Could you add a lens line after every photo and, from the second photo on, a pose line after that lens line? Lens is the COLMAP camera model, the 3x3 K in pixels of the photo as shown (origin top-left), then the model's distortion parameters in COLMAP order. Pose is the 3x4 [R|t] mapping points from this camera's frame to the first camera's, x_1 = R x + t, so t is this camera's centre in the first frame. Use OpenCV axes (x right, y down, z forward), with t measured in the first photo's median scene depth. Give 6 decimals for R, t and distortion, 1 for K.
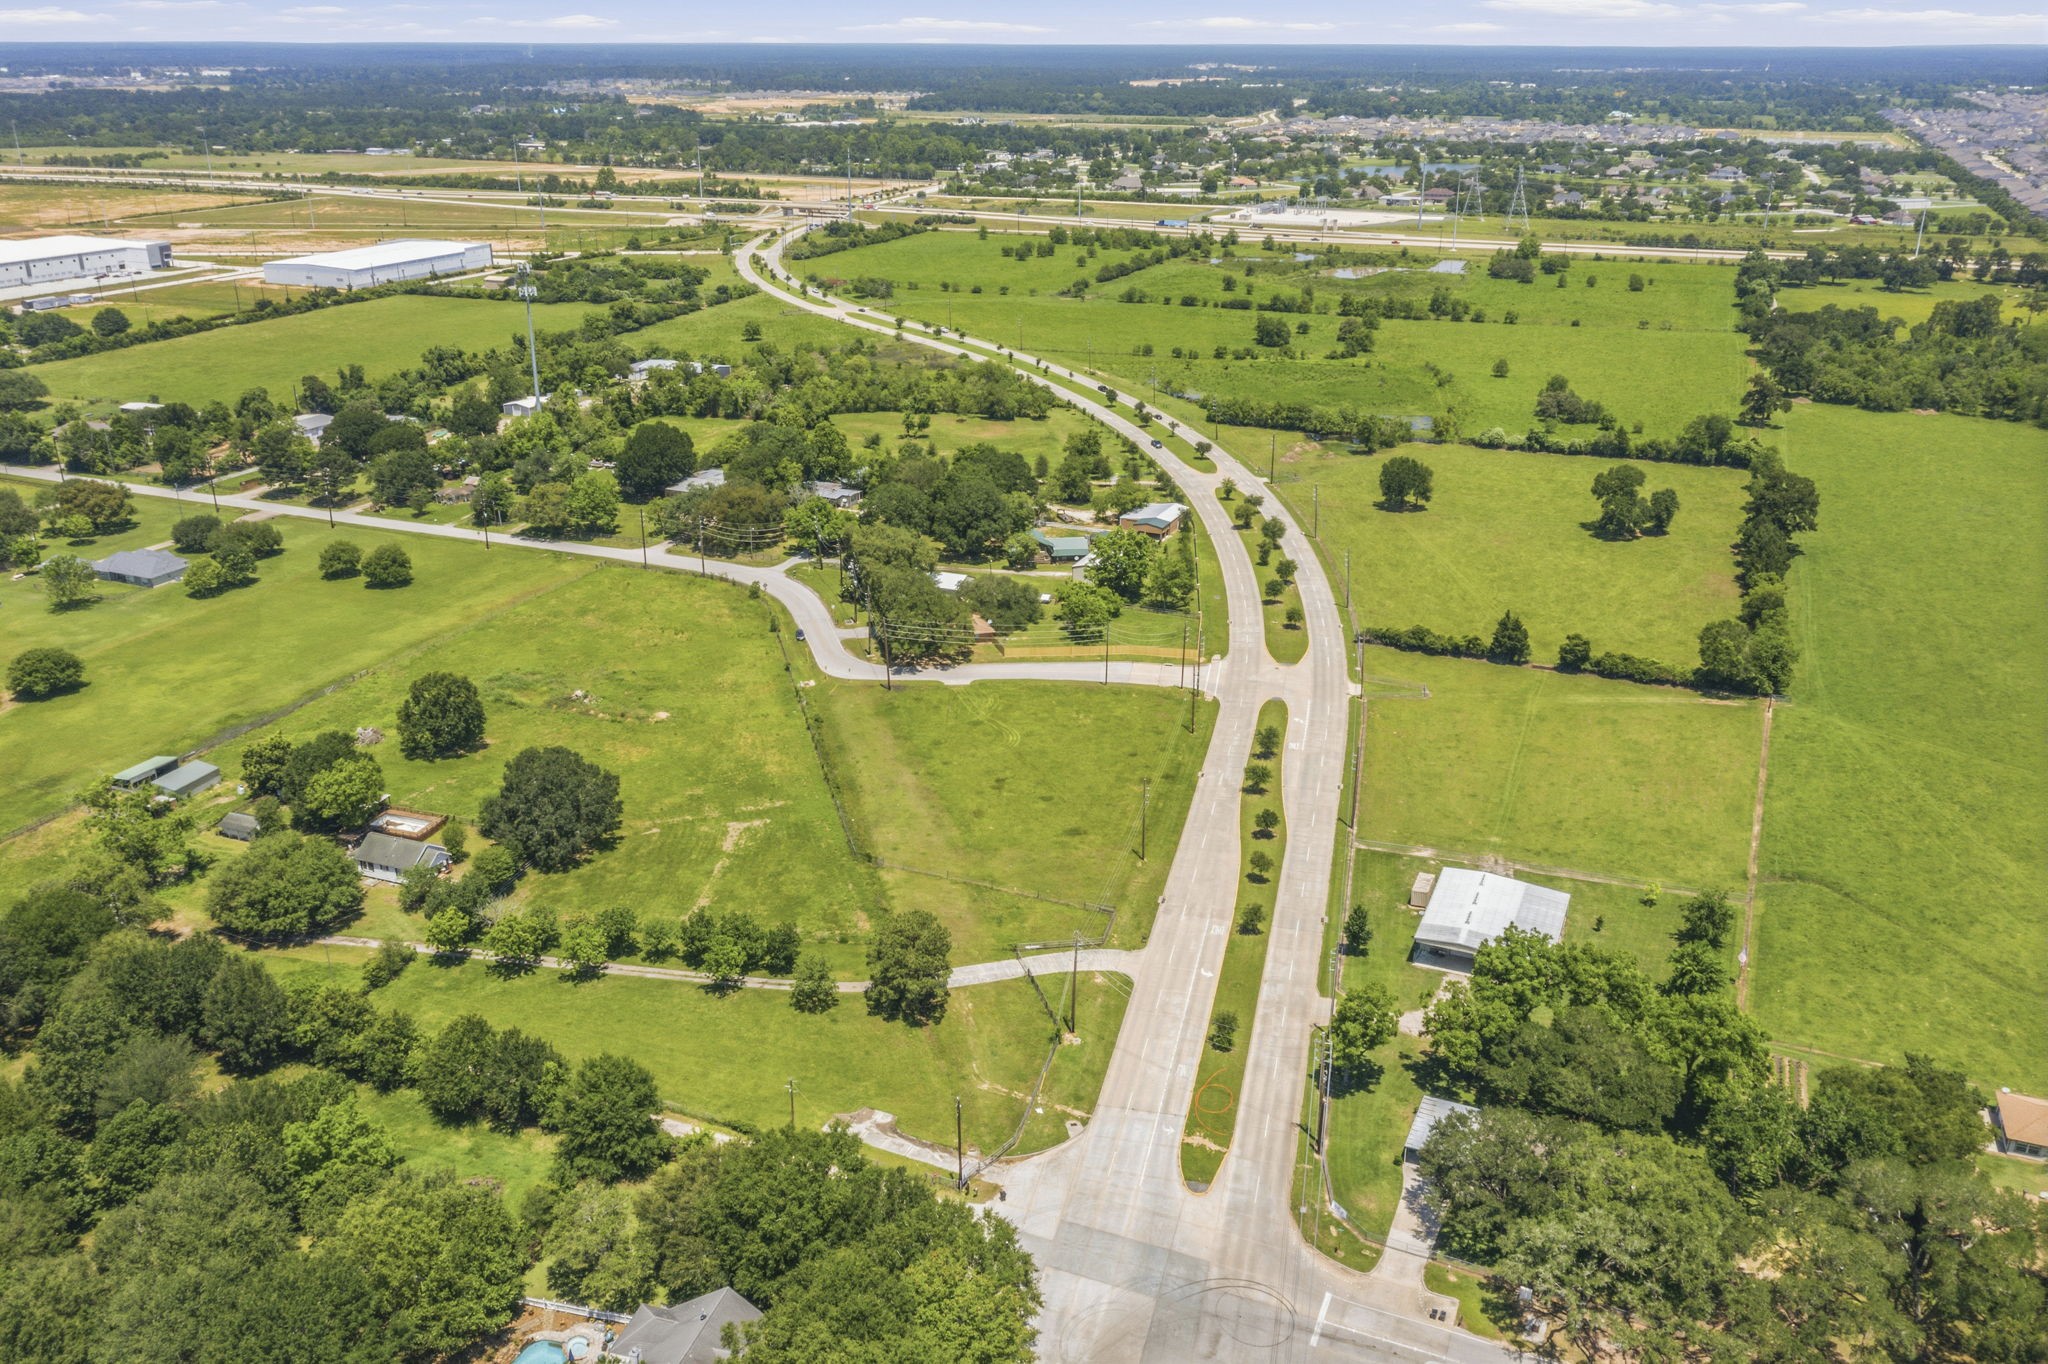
lens RADIAL K [[1627.5, 0, 1023.3], [0, 1627.5, 681.7], [0, 0, 1]] dist [-0.000529, 0.010302]
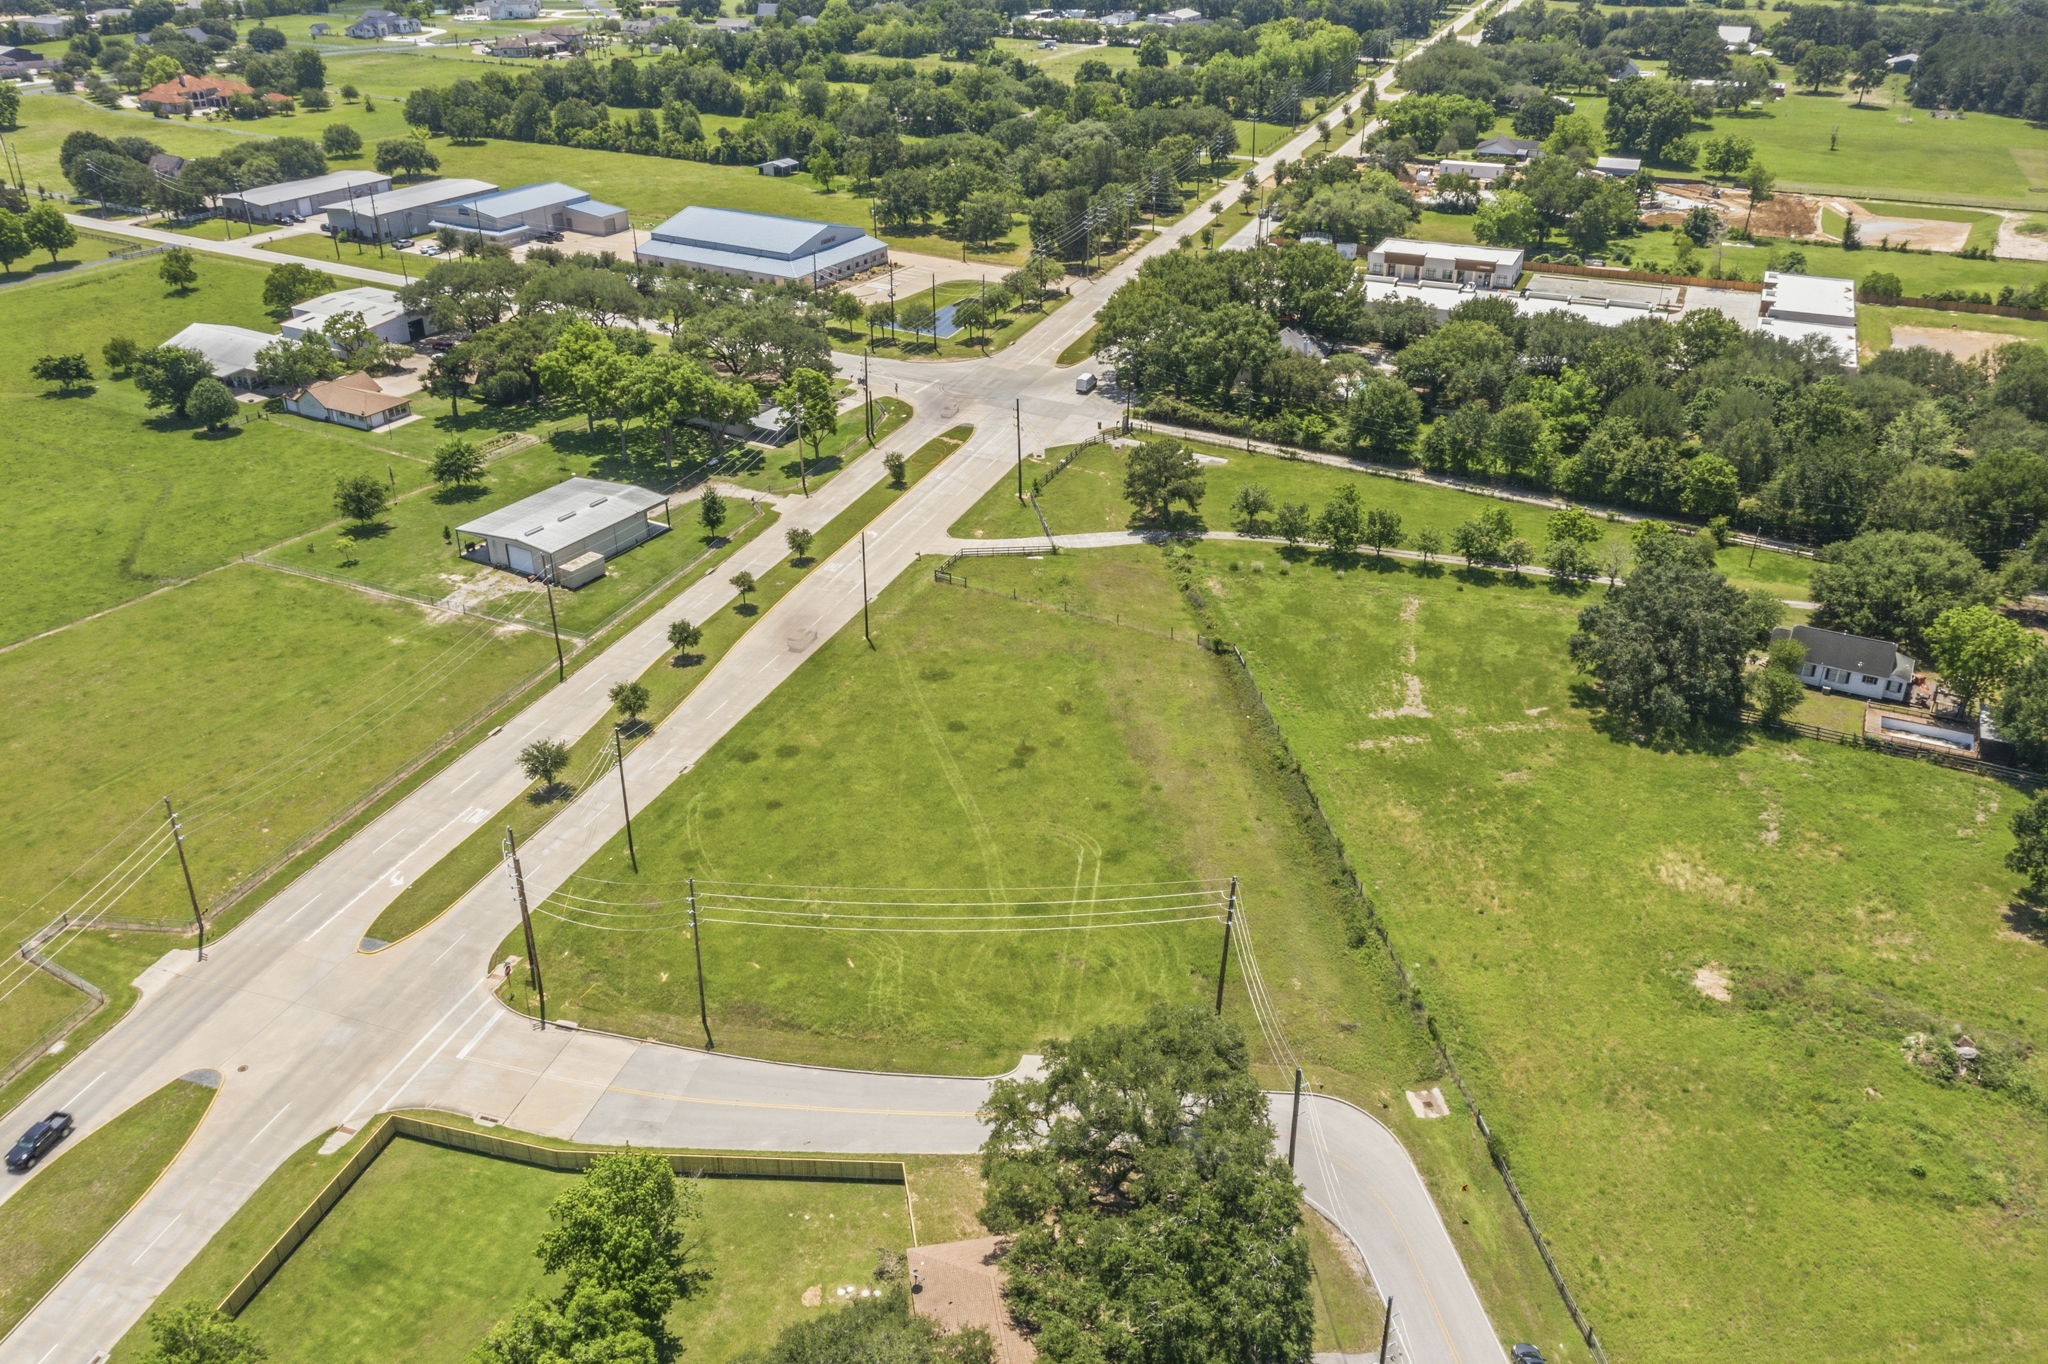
lens RADIAL K [[1627.5, 0, 1024.1], [0, 1627.5, 685.1], [0, 0, 1]] dist [-0.000529, 0.010302]
pose [[-0.990750, -0.064815, 0.119218, -0.074775], [0.049637, 0.644570, 0.762933, -0.364736], [-0.126294, 0.761793, -0.635390, 1.165818]]
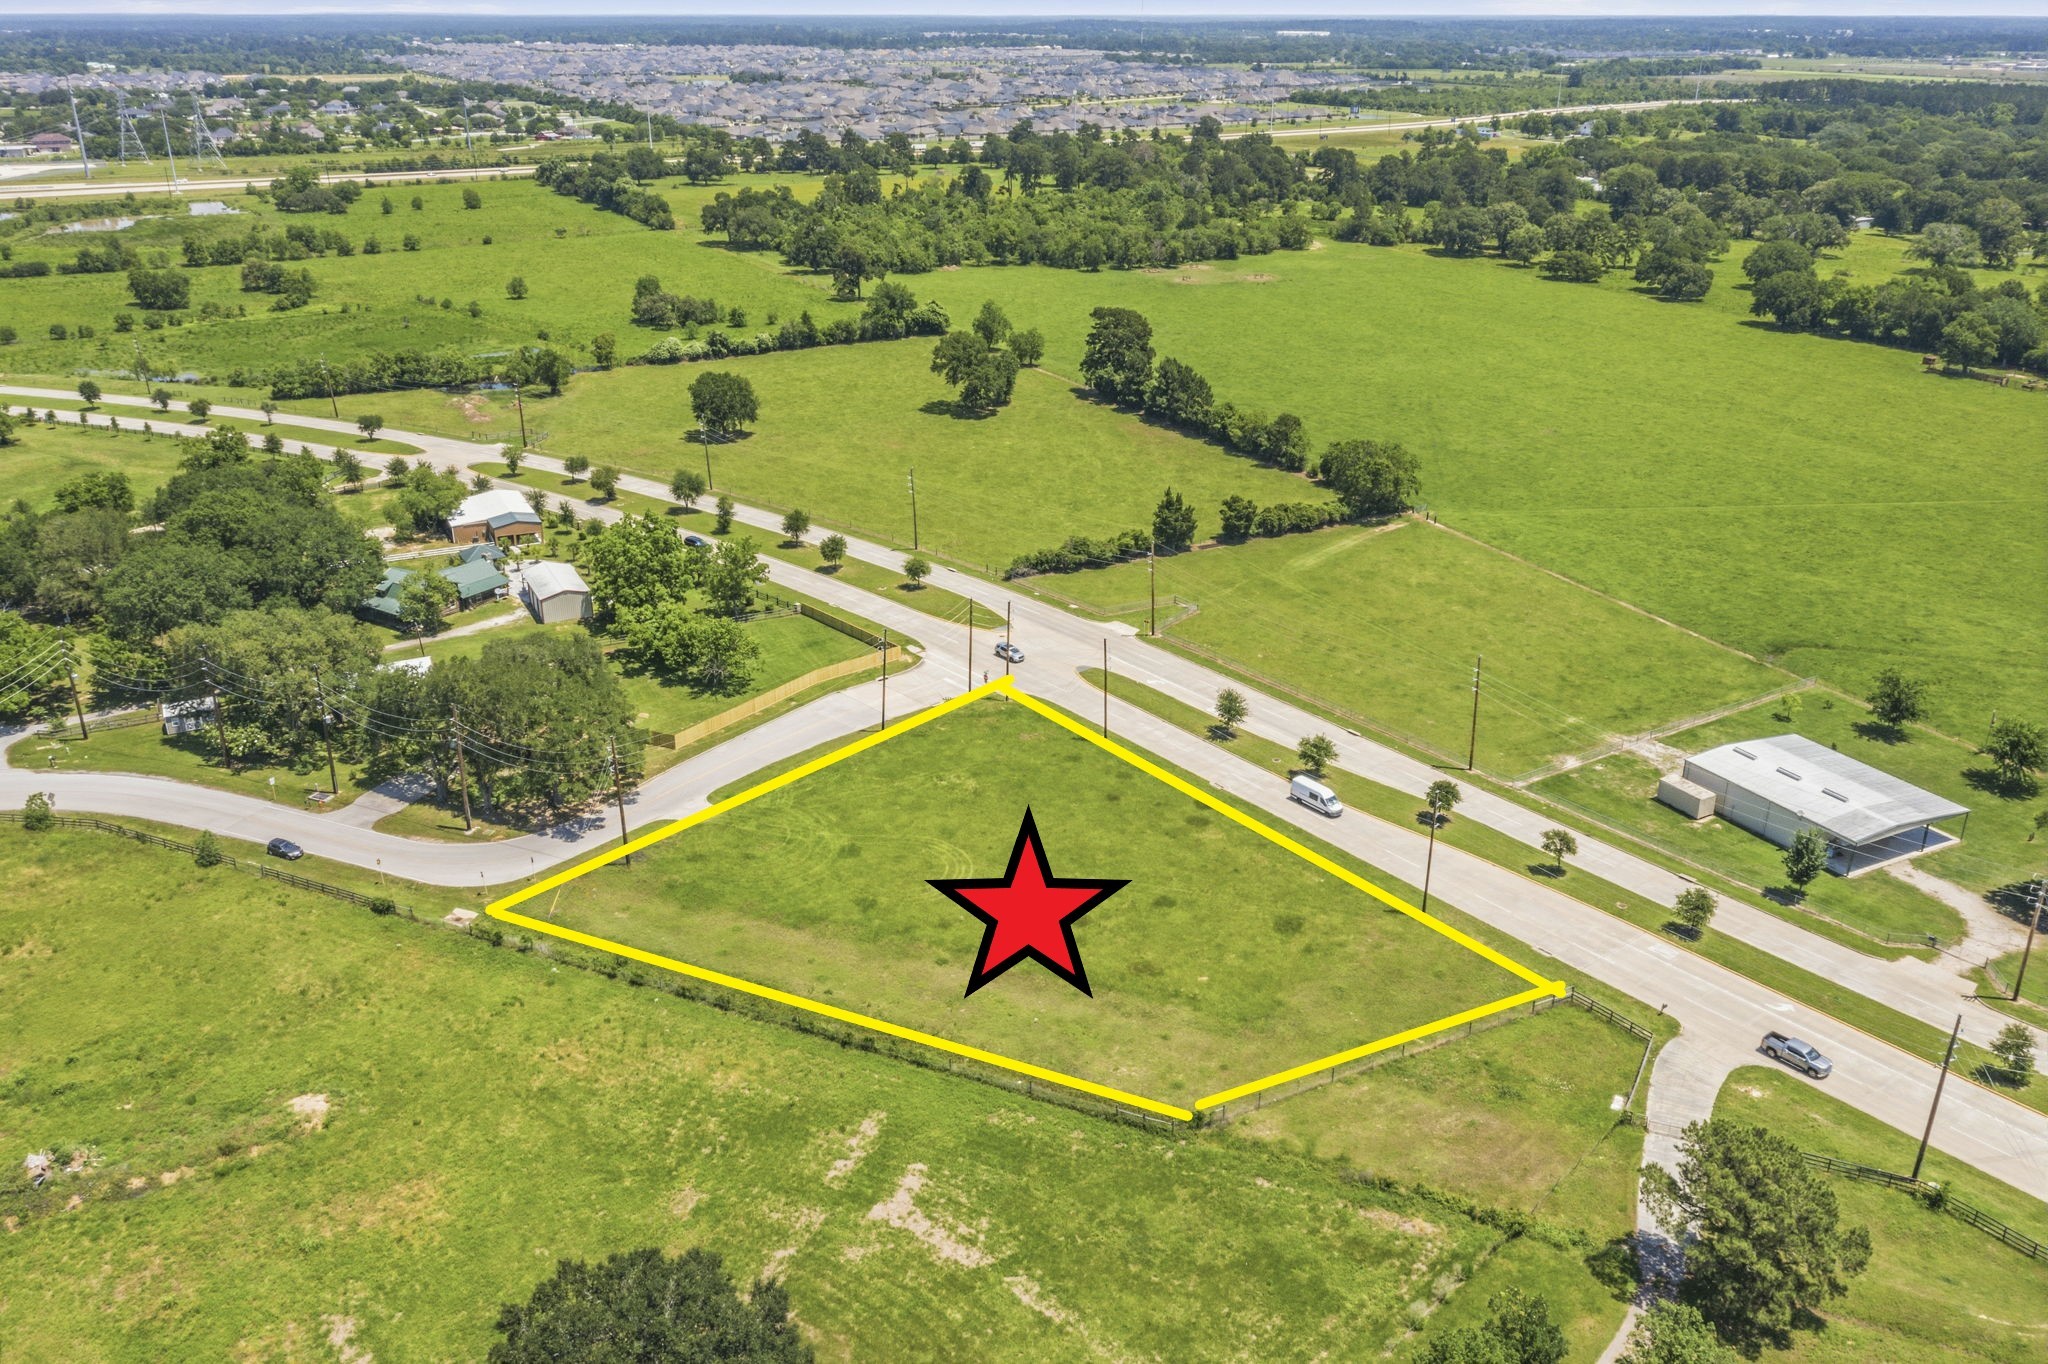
lens RADIAL K [[1627.5, 0, 1022.9], [0, 1627.5, 682.1], [0, 0, 1]] dist [-0.000529, 0.010302]
pose [[0.636017, -0.298289, 0.711692, -0.351844], [0.286427, 0.947639, 0.141210, -0.087587], [-0.716549, 0.114035, 0.688153, 0.511530]]
